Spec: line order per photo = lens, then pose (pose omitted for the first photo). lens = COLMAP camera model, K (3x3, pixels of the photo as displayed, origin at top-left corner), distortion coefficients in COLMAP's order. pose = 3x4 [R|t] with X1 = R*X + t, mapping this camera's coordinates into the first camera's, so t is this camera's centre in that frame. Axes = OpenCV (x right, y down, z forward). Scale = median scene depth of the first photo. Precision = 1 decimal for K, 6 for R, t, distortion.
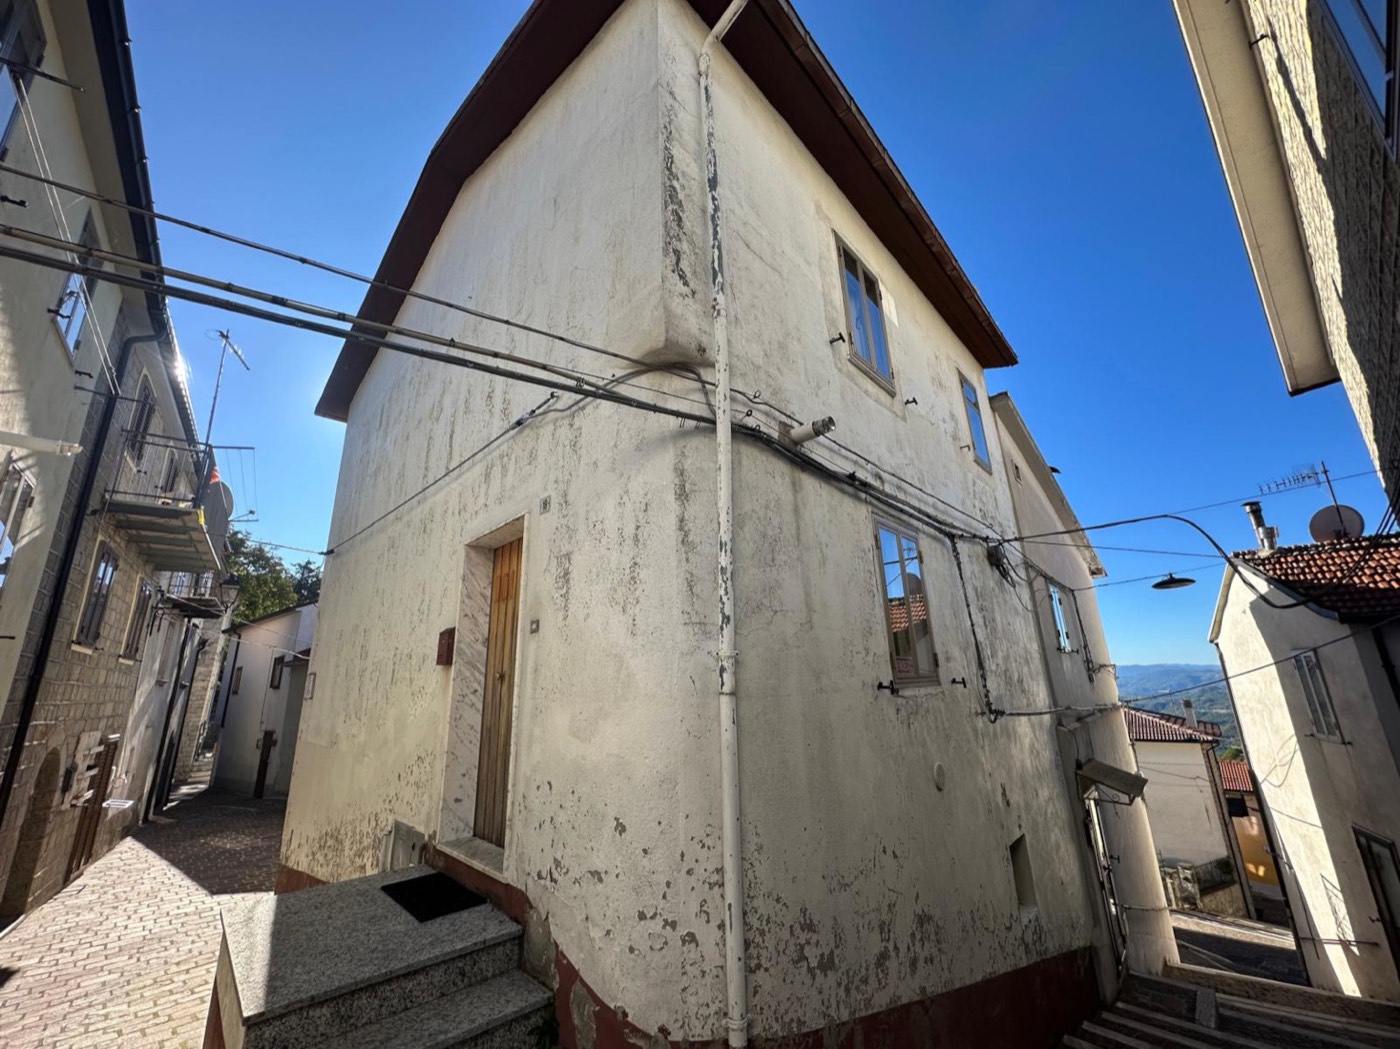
lens RADIAL K [[555.8, 0, 695.3], [0, 555.8, 523.7], [0, 0, 1]] dist [-0.003757, 0.000212]
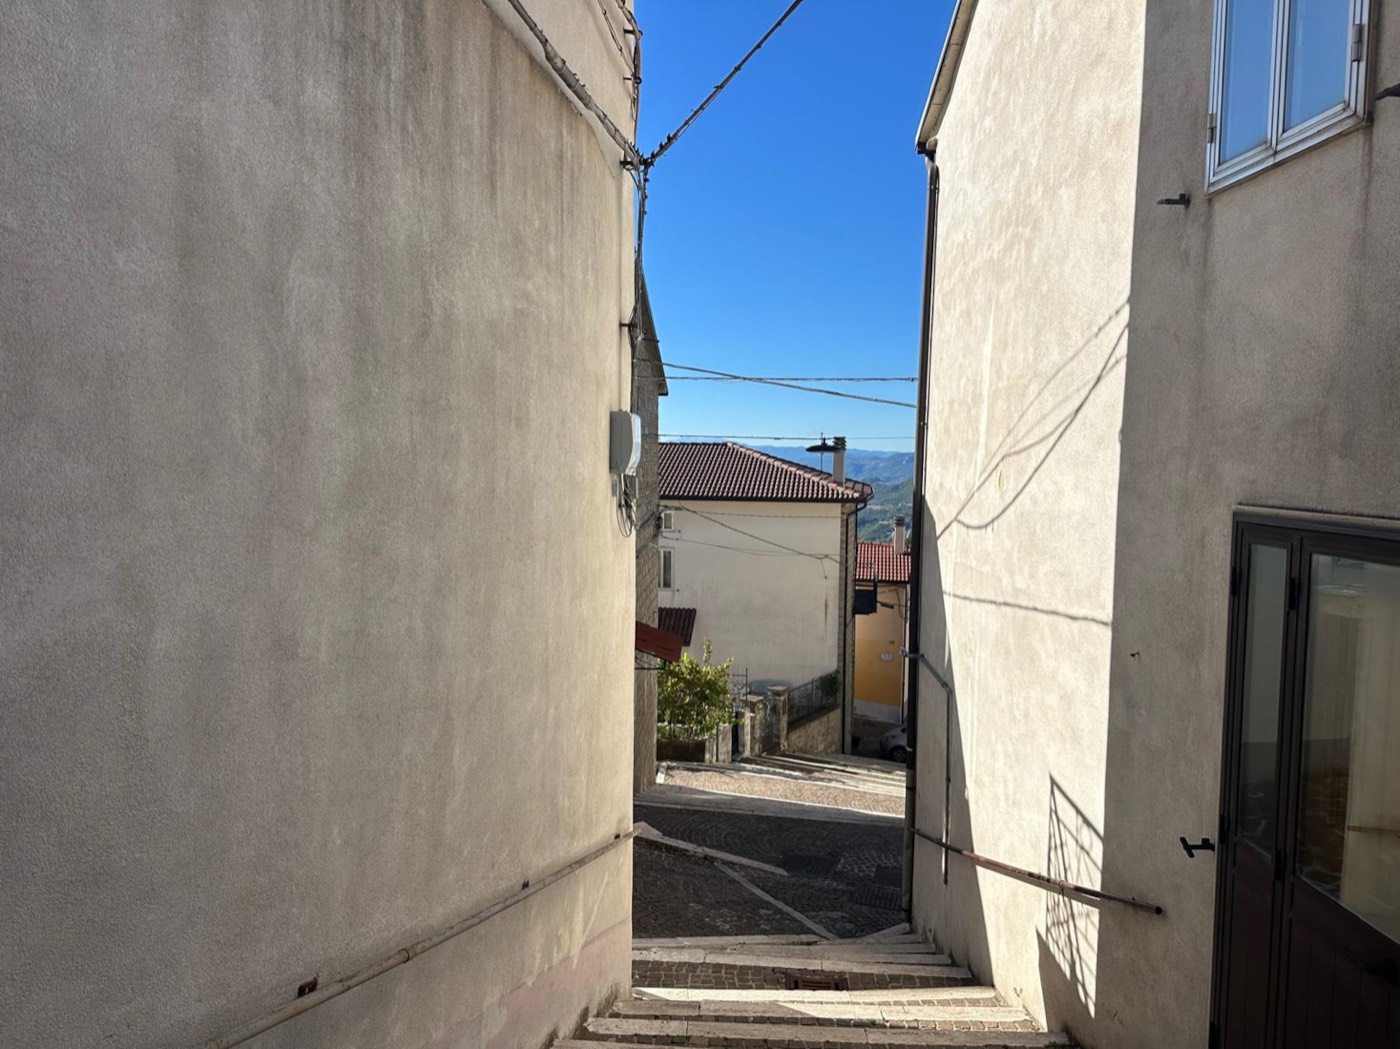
lens RADIAL K [[555.8, 0, 702.0], [0, 555.8, 530.7], [0, 0, 1]] dist [-0.003757, 0.000212]
pose [[0.903043, 0.020137, 0.429079, 0.551727], [-0.149430, 0.951237, 0.269849, 0.302582], [-0.402722, -0.307802, 0.862017, 0.567943]]
